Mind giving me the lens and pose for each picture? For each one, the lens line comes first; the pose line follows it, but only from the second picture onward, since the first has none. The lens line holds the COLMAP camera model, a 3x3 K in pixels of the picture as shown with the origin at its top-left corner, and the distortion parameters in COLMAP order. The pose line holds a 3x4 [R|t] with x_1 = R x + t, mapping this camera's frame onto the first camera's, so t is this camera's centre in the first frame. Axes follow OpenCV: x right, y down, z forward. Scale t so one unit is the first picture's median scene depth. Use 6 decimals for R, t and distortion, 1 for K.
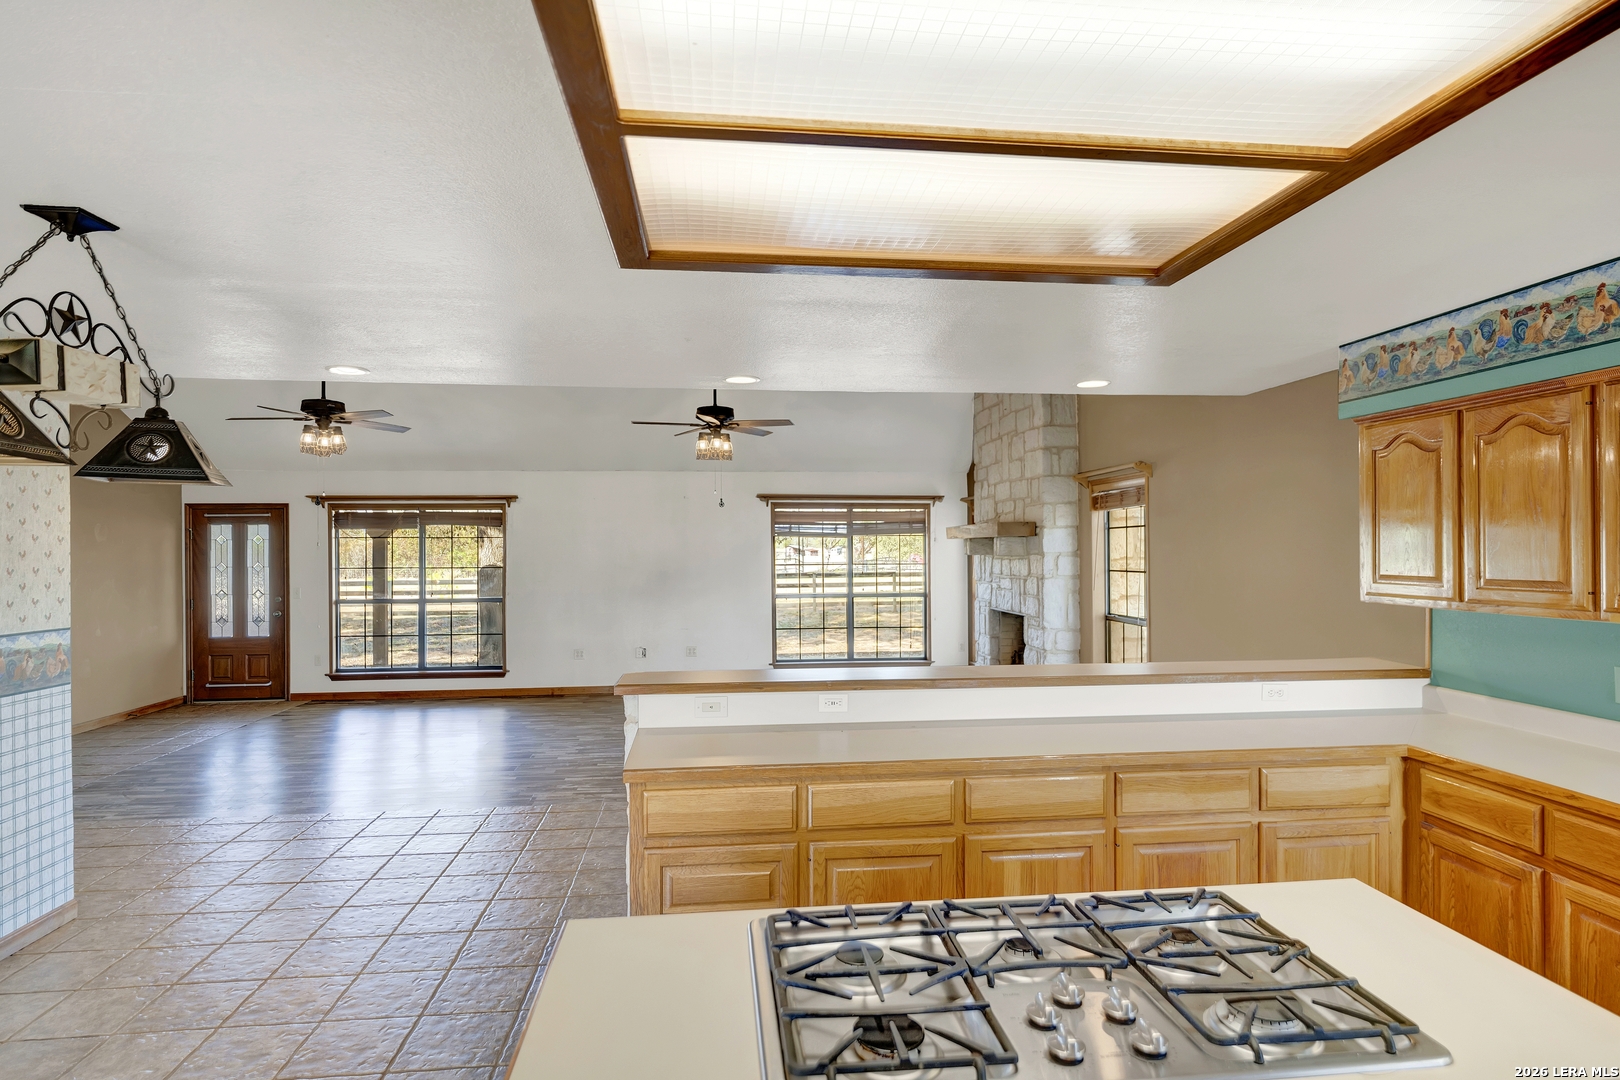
lens RADIAL K [[856.2, 0, 840.7], [0, 856.2, 545.4], [0, 0, 1]] dist [-0.016371, 0.000622]
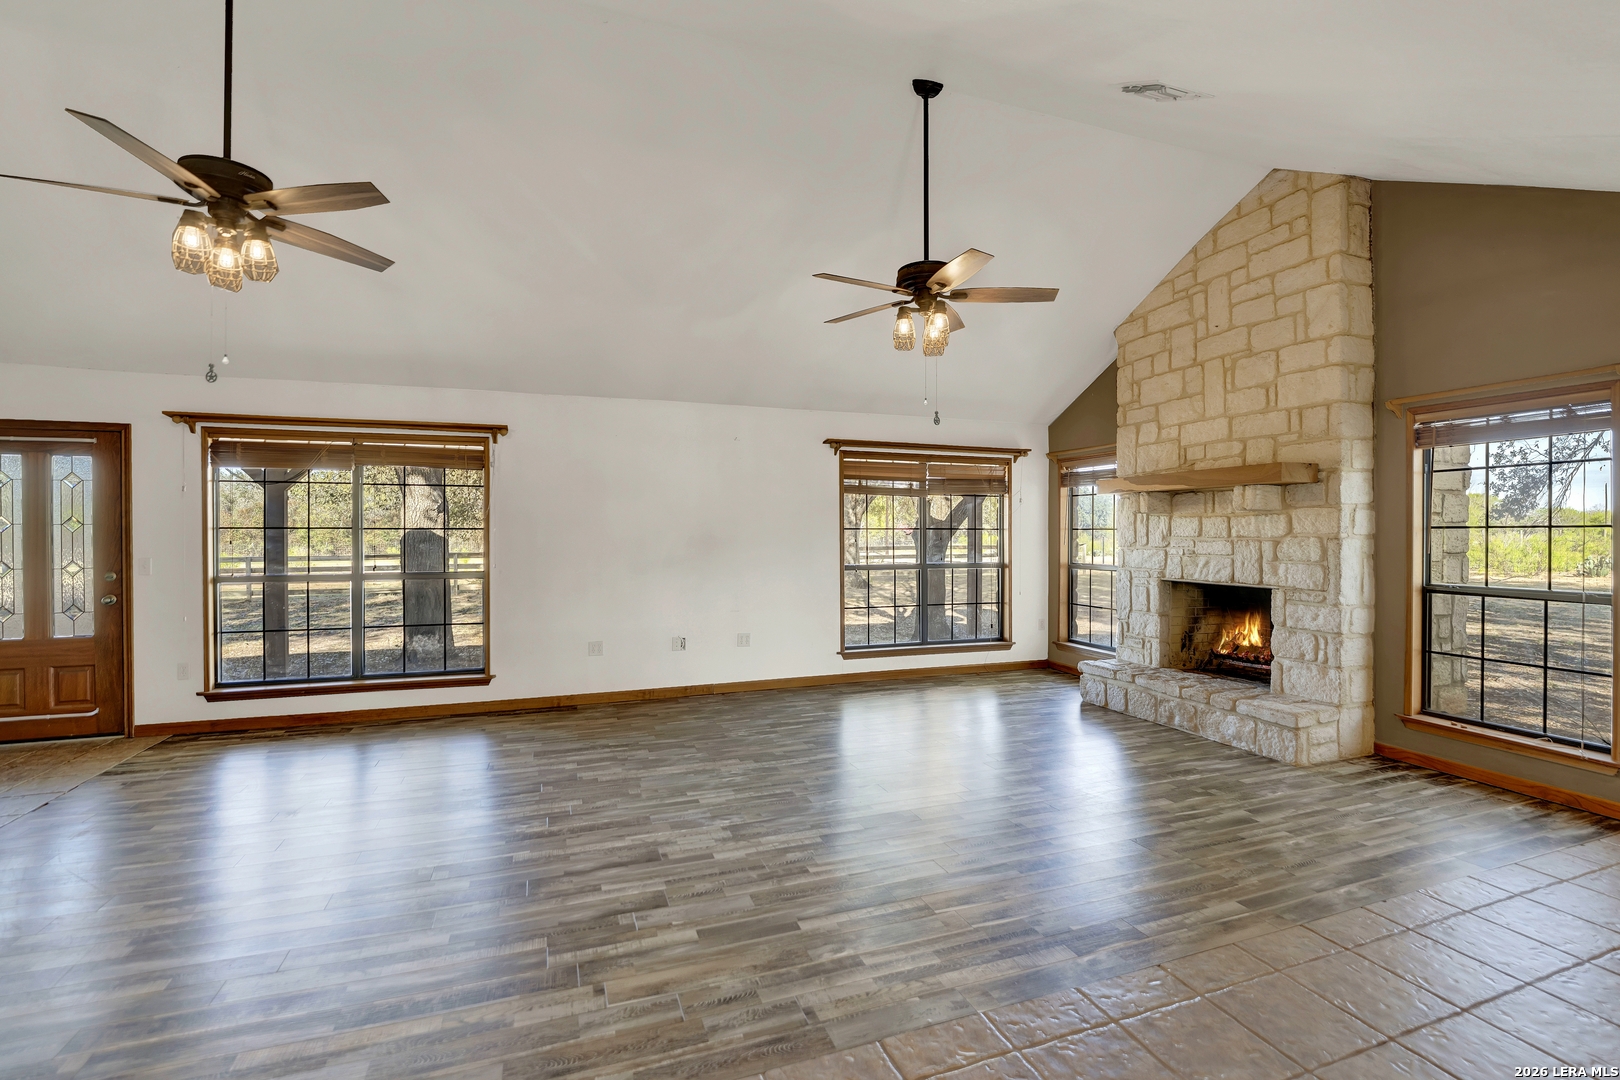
lens RADIAL K [[698.6, 0, 808.6], [0, 698.6, 536.6], [0, 0, 1]] dist [-0.030130, 0.003886]
pose [[0.975640, 0.004859, 0.219324, -0.269317], [-0.006598, 0.999952, 0.007197, 0.027723], [-0.219278, -0.008469, 0.975626, 0.398329]]
